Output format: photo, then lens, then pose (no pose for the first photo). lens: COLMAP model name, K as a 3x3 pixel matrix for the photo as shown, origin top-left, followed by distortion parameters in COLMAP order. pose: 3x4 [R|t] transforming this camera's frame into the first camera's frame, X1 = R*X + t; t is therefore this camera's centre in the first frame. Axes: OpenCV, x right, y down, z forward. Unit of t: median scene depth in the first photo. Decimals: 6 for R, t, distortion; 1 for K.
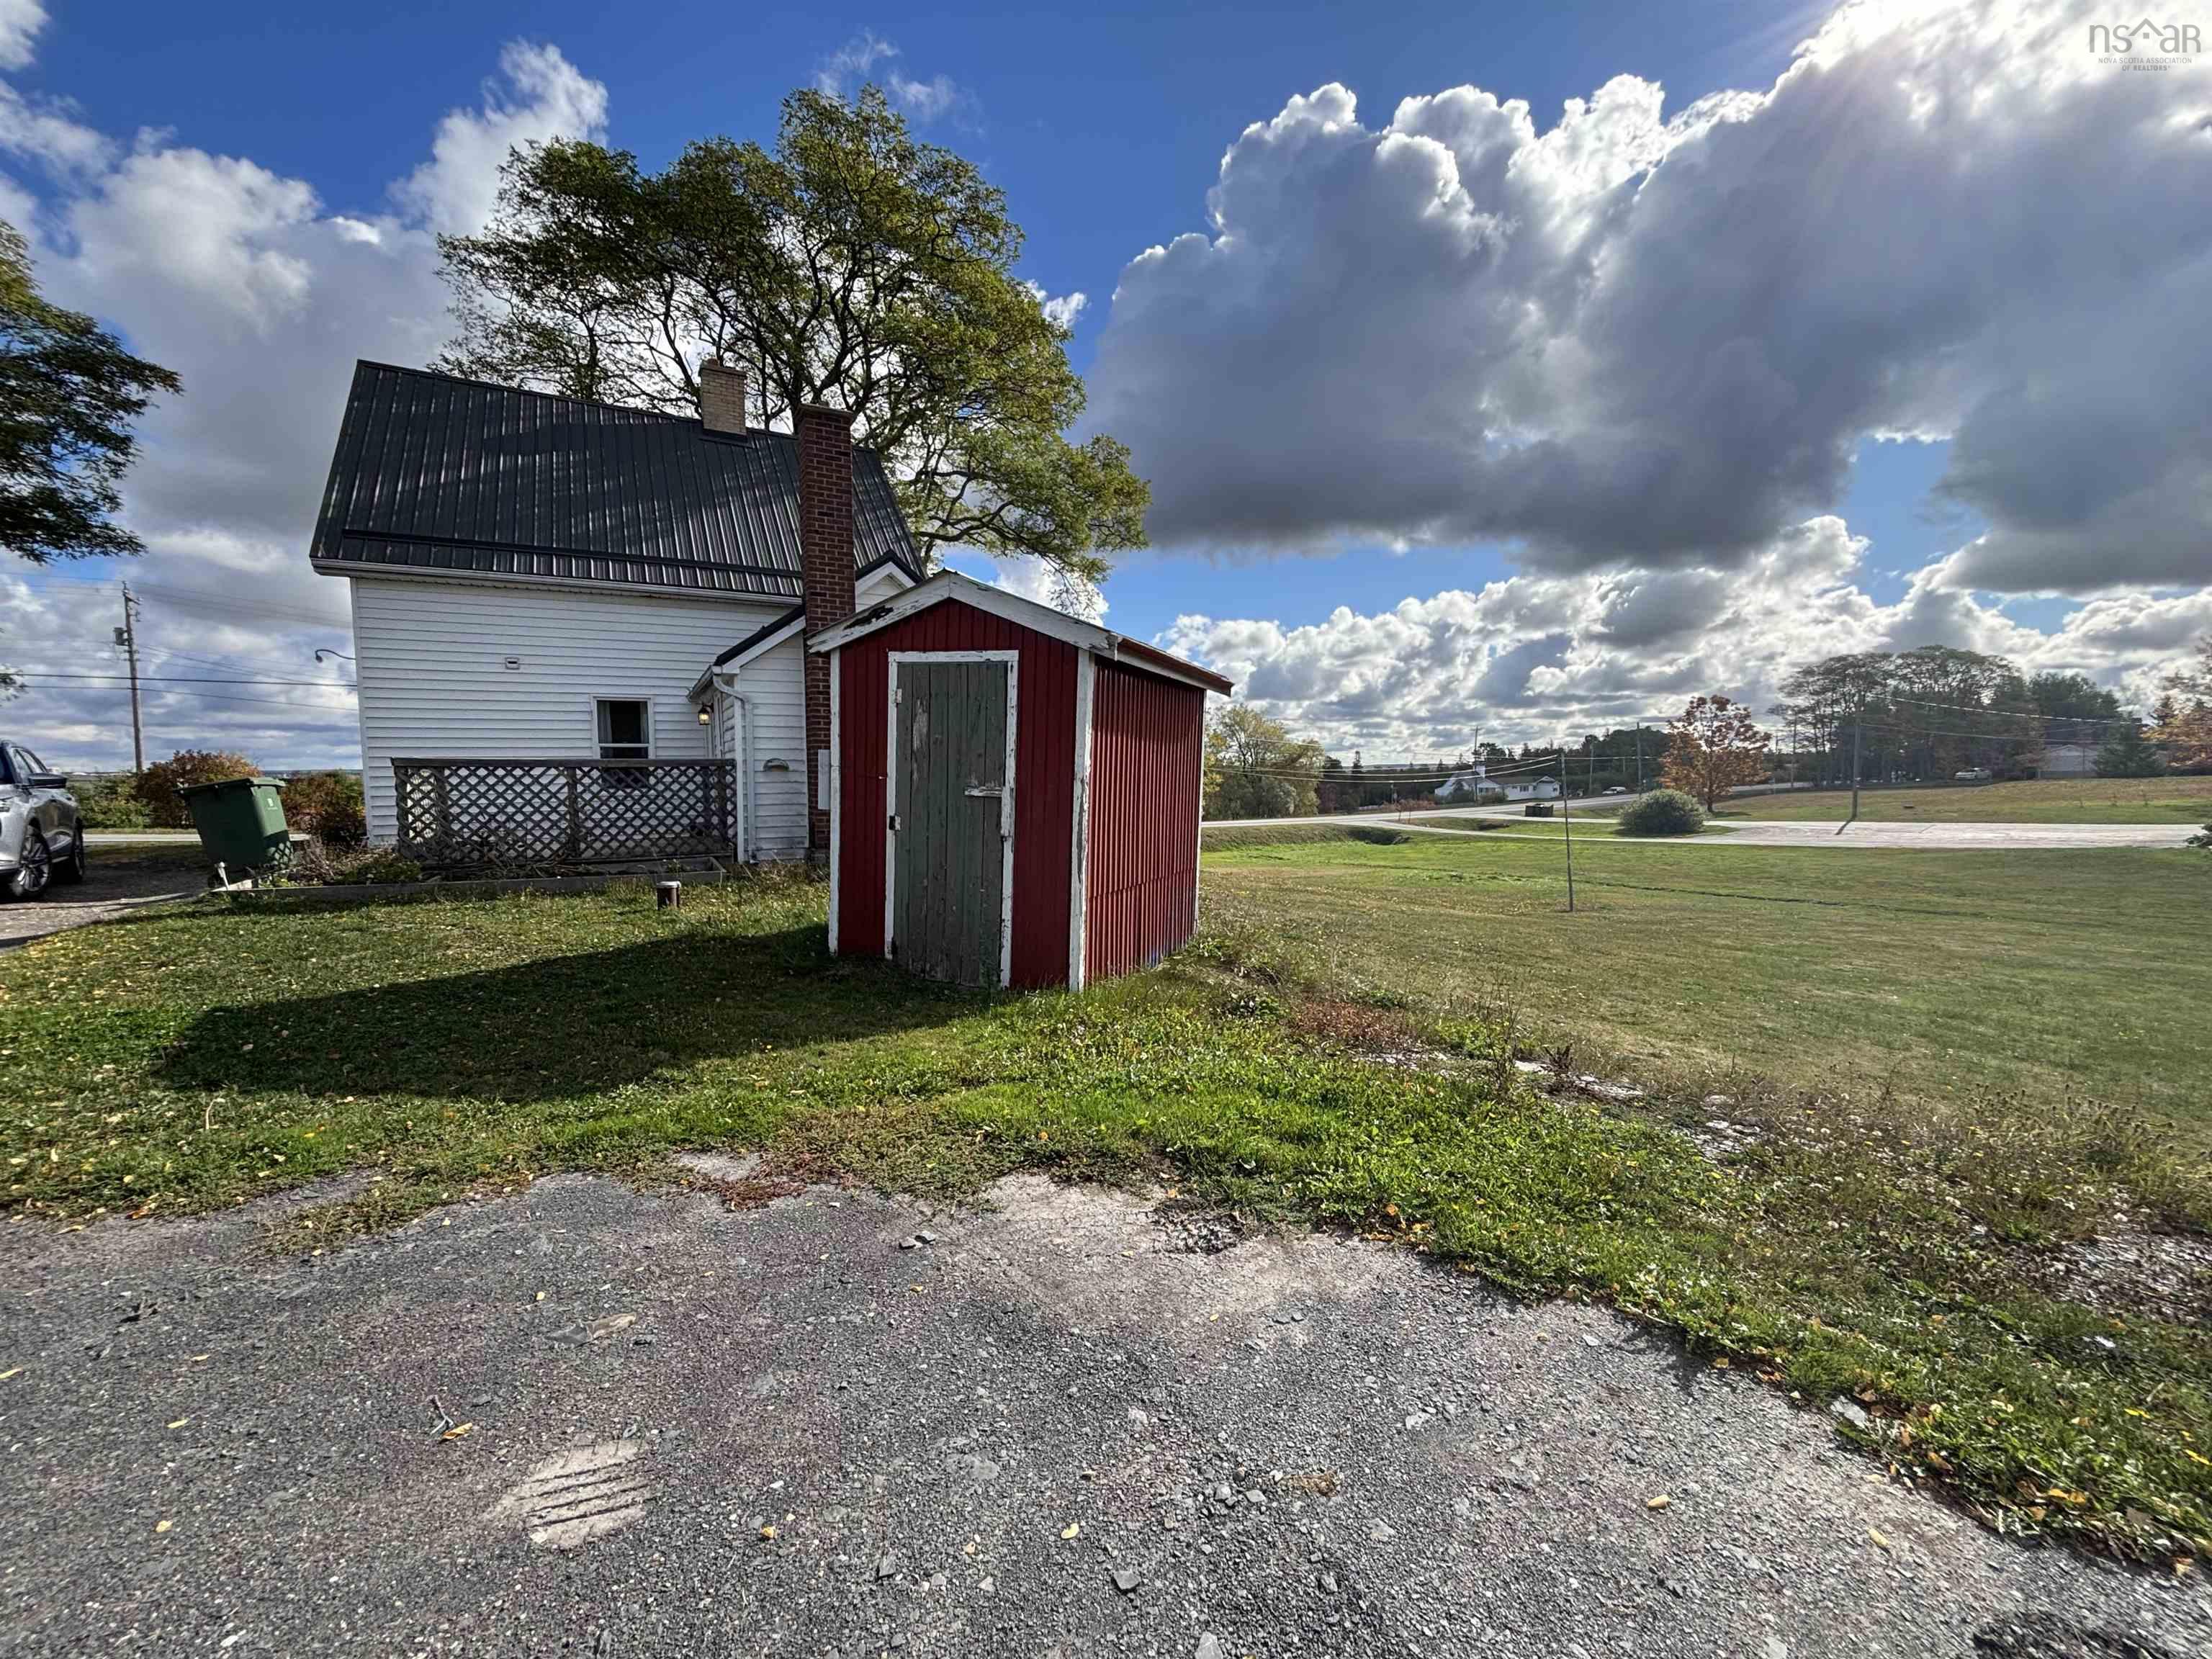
lens RADIAL K [[881.8, 0, 1106.0], [0, 881.8, 829.5], [0, 0, 1]] dist [0.002815, 0.000233]
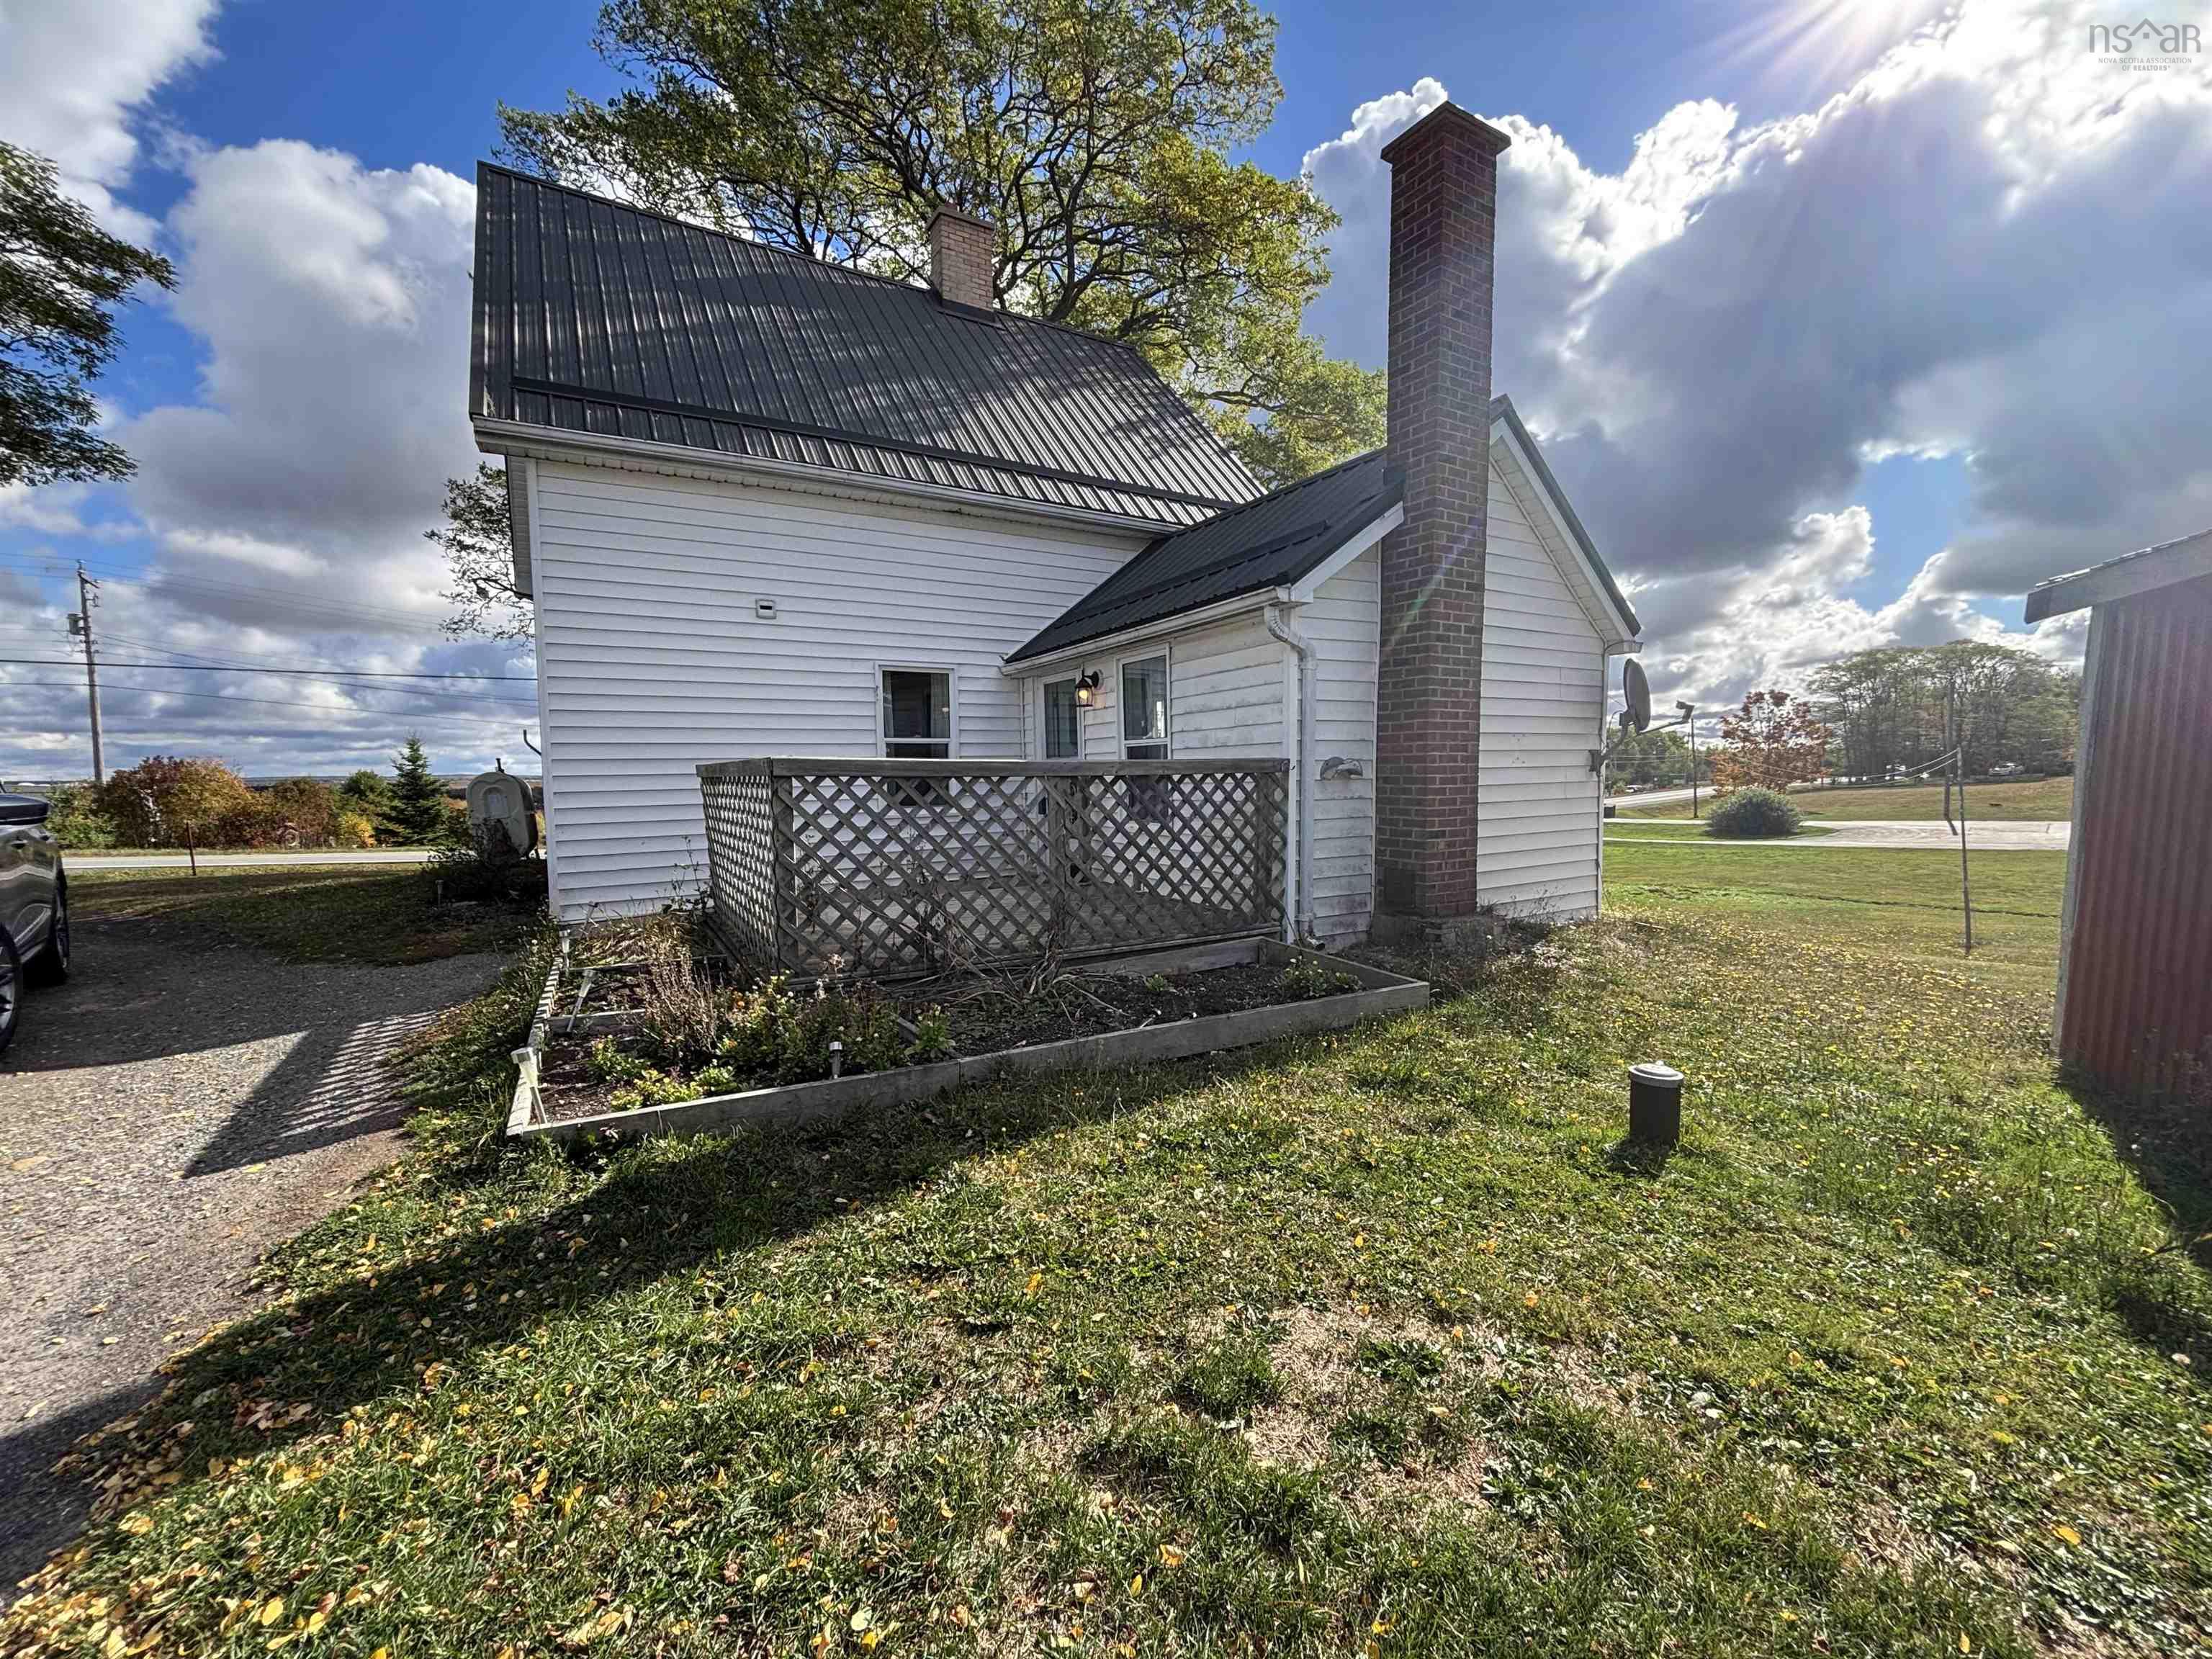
lens RADIAL K [[876.8, 0, 1106.0], [0, 876.8, 829.5], [0, 0, 1]] dist [0.001183, 0.000421]
pose [[0.999462, -0.008955, 0.031543, -0.154400], [0.009005, 0.999958, -0.001449, -0.009900], [-0.031528, 0.001732, 0.999501, 0.126458]]
